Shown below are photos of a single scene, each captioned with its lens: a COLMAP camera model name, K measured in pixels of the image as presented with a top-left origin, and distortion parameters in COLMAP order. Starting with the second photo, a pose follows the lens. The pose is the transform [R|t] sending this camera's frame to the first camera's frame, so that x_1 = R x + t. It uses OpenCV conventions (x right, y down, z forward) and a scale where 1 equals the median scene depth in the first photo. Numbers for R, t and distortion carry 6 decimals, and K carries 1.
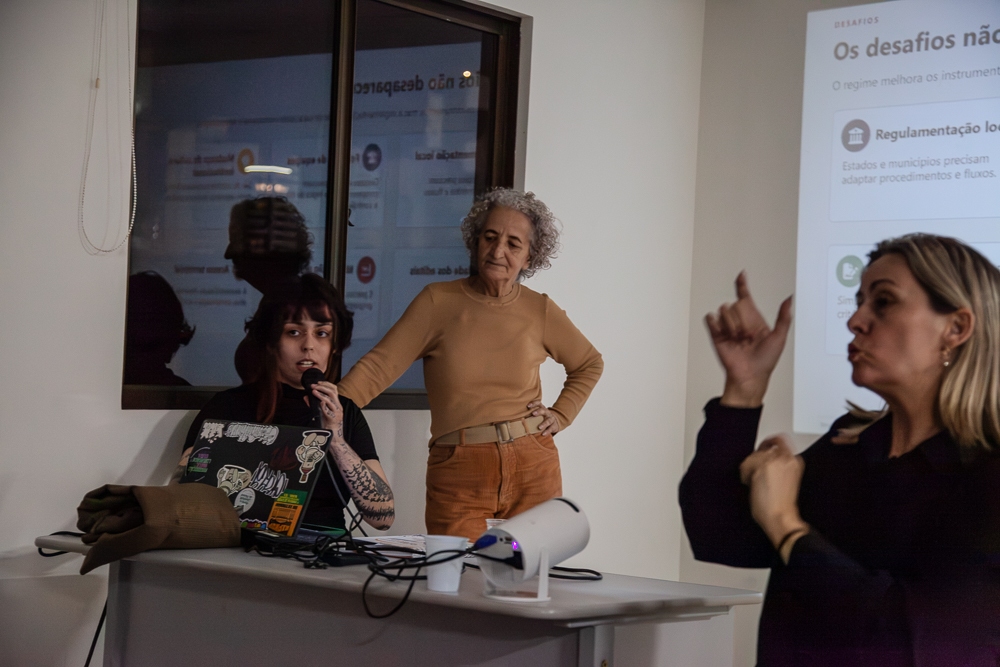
lens RADIAL K [[1746.9, 0, 500.7], [0, 1746.9, 330.6], [0, 0, 1]] dist [0.107196, 0.000000]
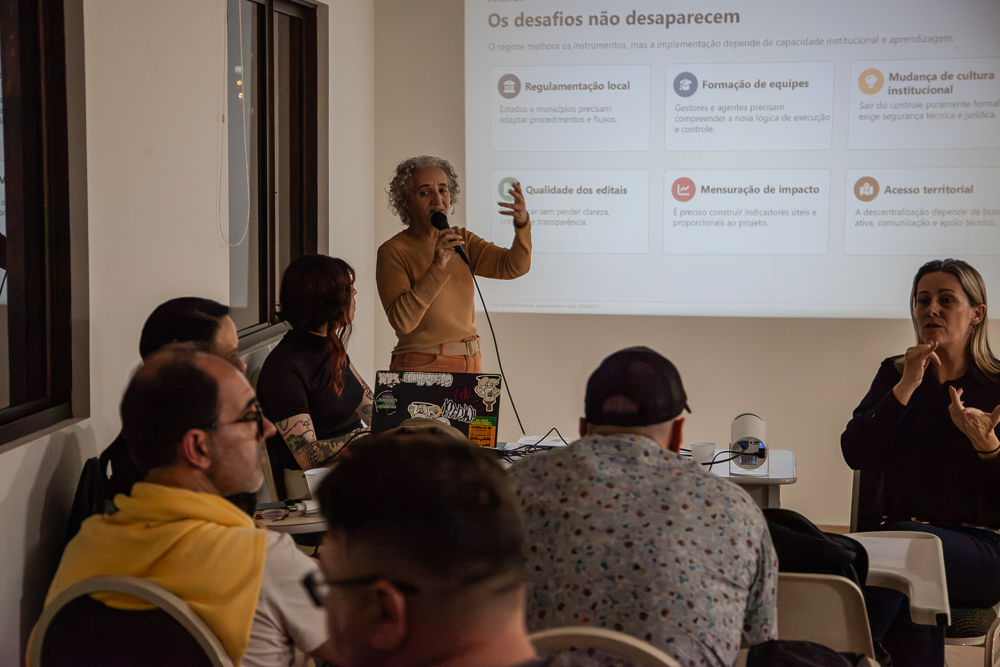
lens RADIAL K [[1930.5, 0, 499.7], [0, 1930.5, 334.3], [0, 0, 1]] dist [-0.009648, 0.000000]
pose [[0.837441, -0.084749, 0.539917, -0.625160], [0.011250, 0.990367, 0.138006, -0.130227], [-0.546412, -0.109498, 0.830328, -0.235476]]
